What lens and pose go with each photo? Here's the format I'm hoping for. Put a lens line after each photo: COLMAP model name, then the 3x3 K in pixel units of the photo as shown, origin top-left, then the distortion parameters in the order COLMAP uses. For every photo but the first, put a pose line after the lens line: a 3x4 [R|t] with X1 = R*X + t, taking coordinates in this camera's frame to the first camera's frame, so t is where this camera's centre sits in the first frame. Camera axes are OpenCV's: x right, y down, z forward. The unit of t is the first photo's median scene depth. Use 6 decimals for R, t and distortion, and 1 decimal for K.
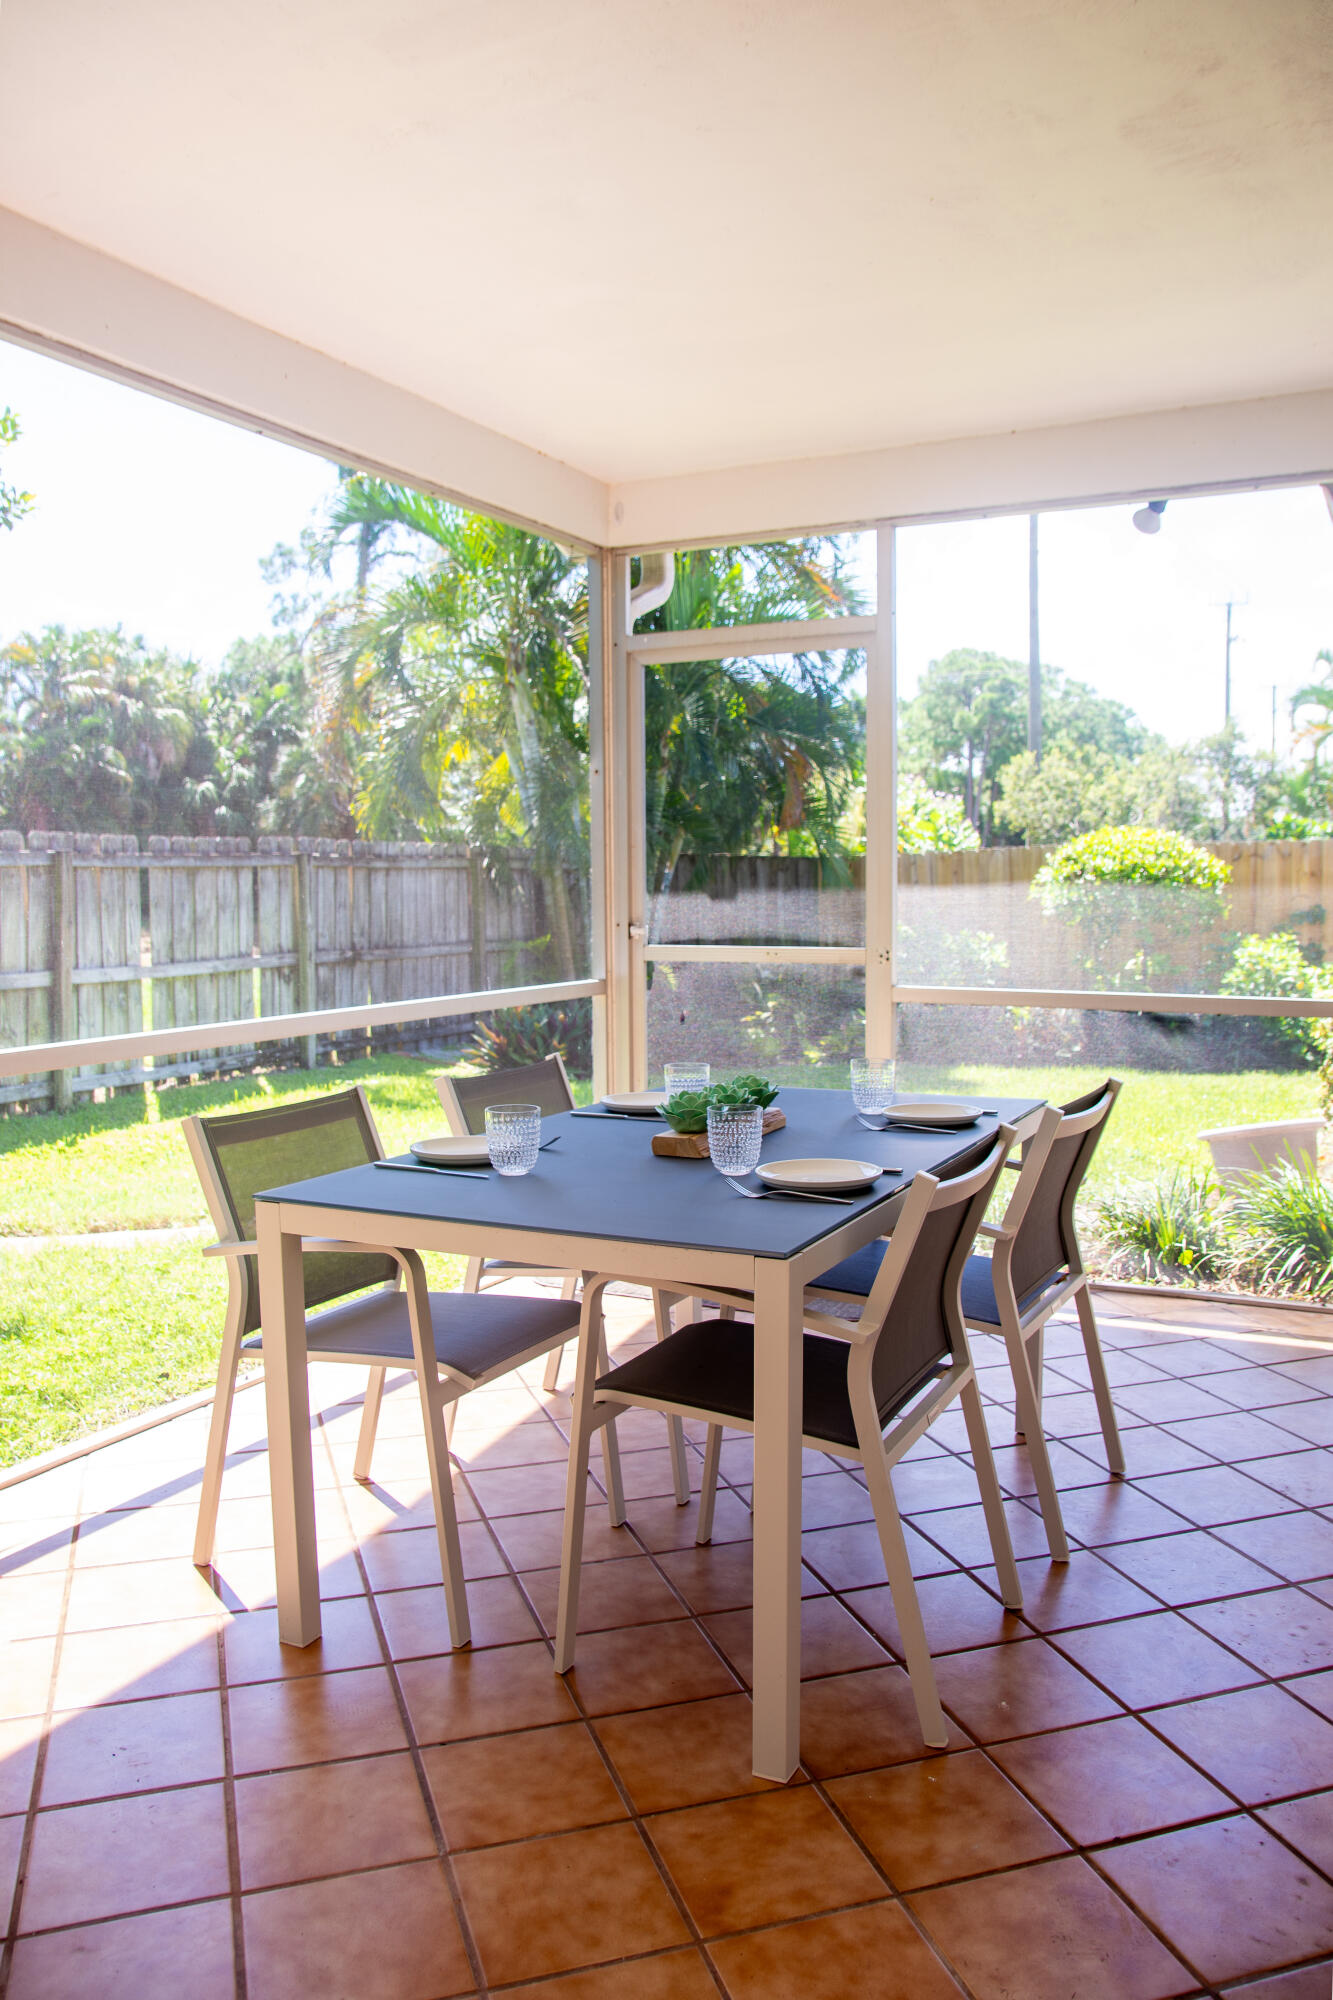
lens RADIAL K [[1514.5, 0, 666.5], [0, 1514.5, 1000.0], [0, 0, 1]] dist [-0.134823, 0.144865]
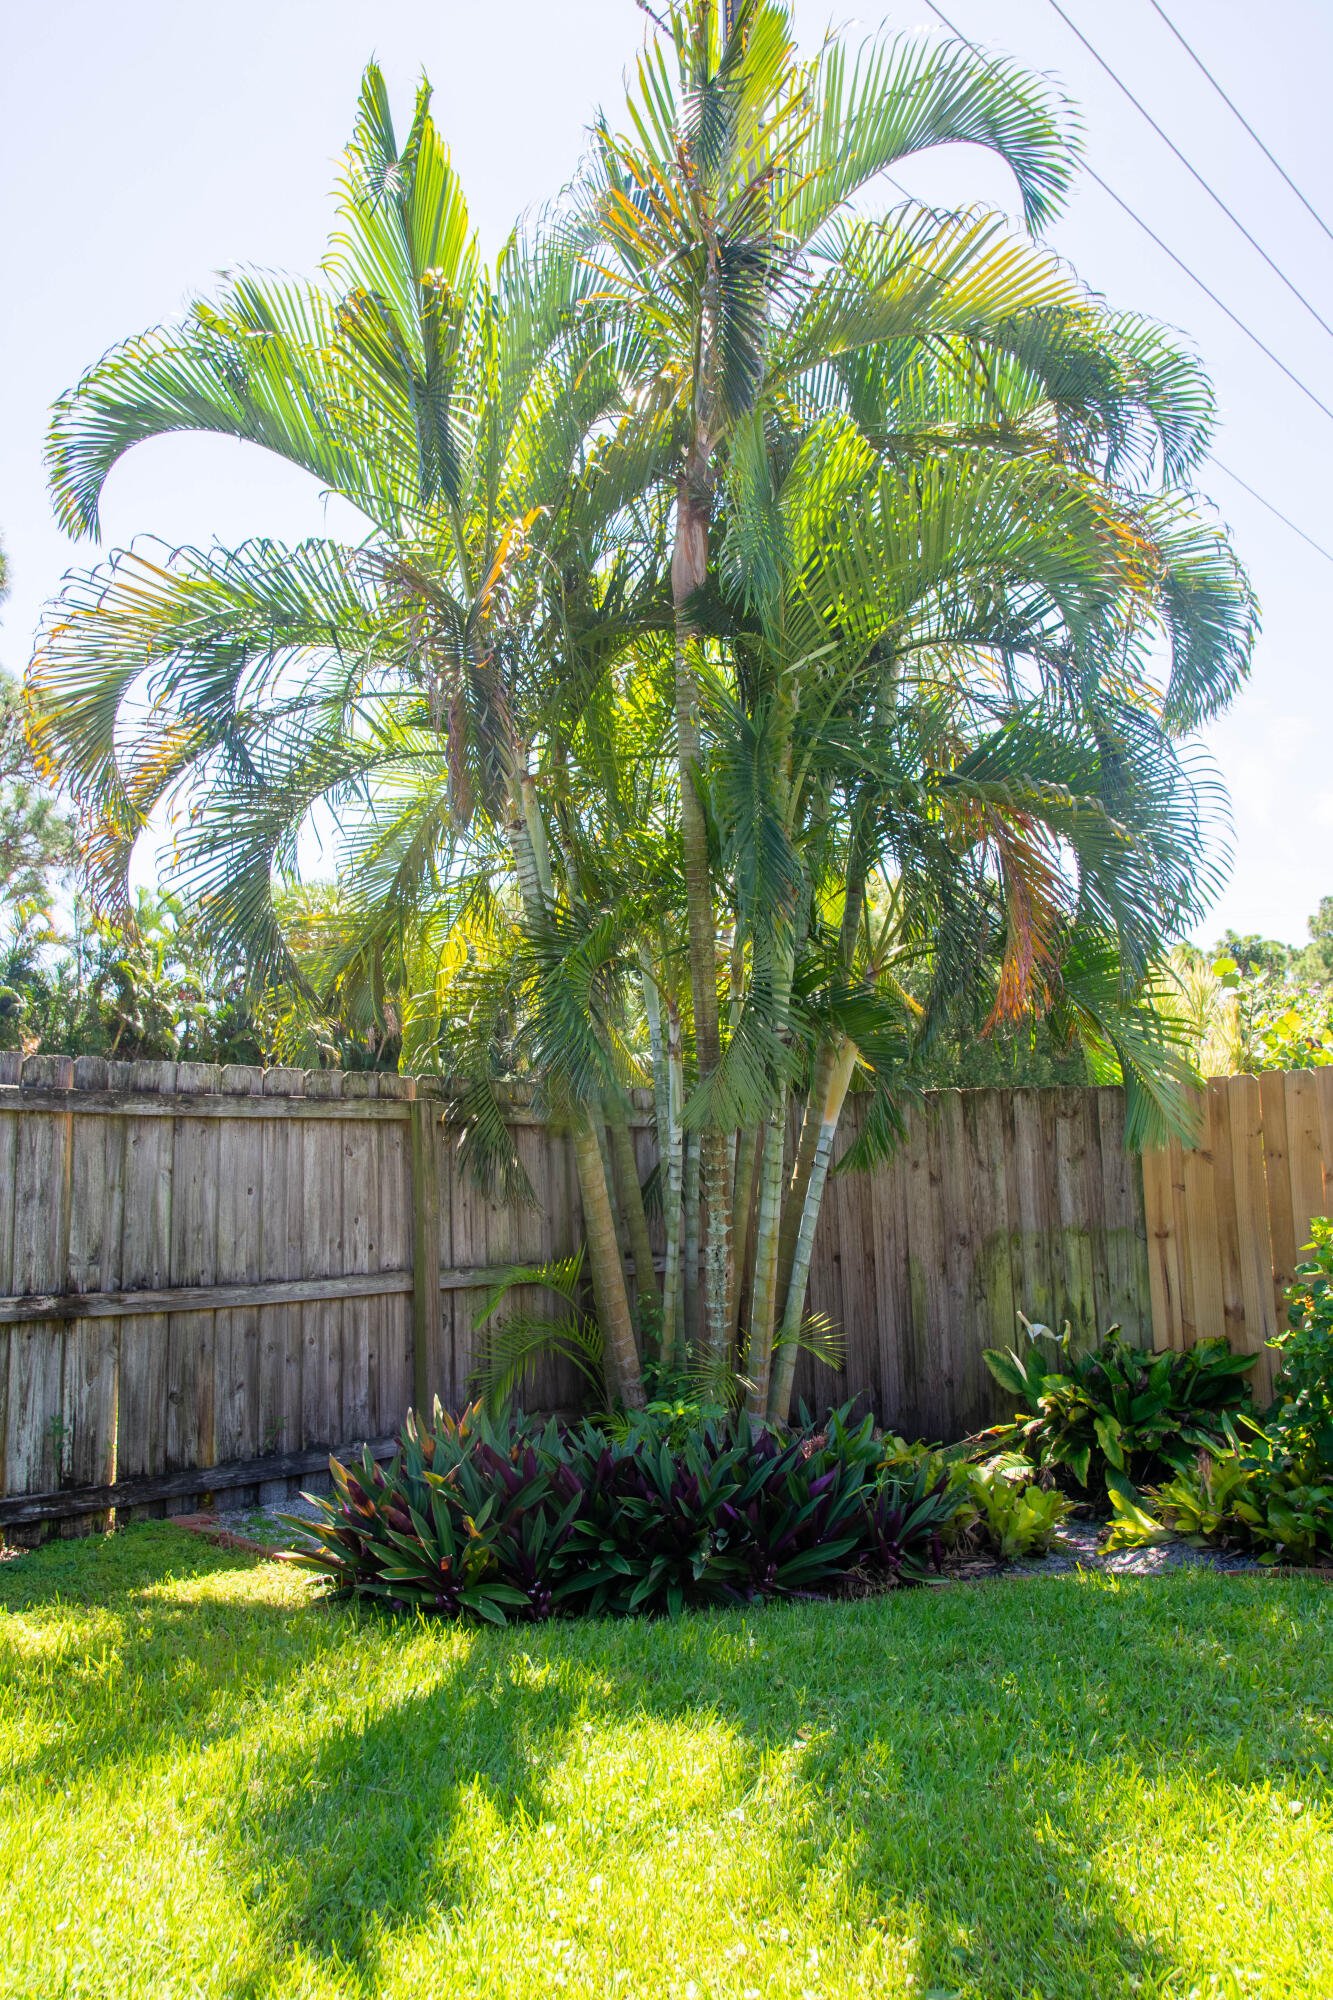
lens RADIAL K [[1675.1, 0, 666.5], [0, 1675.1, 1000.0], [0, 0, 1]] dist [-0.031895, -0.001445]
pose [[0.978380, -0.034285, -0.203953, 0.071026], [-0.003453, 0.983317, -0.181865, -0.027676], [0.206786, 0.178638, 0.961940, 0.502601]]
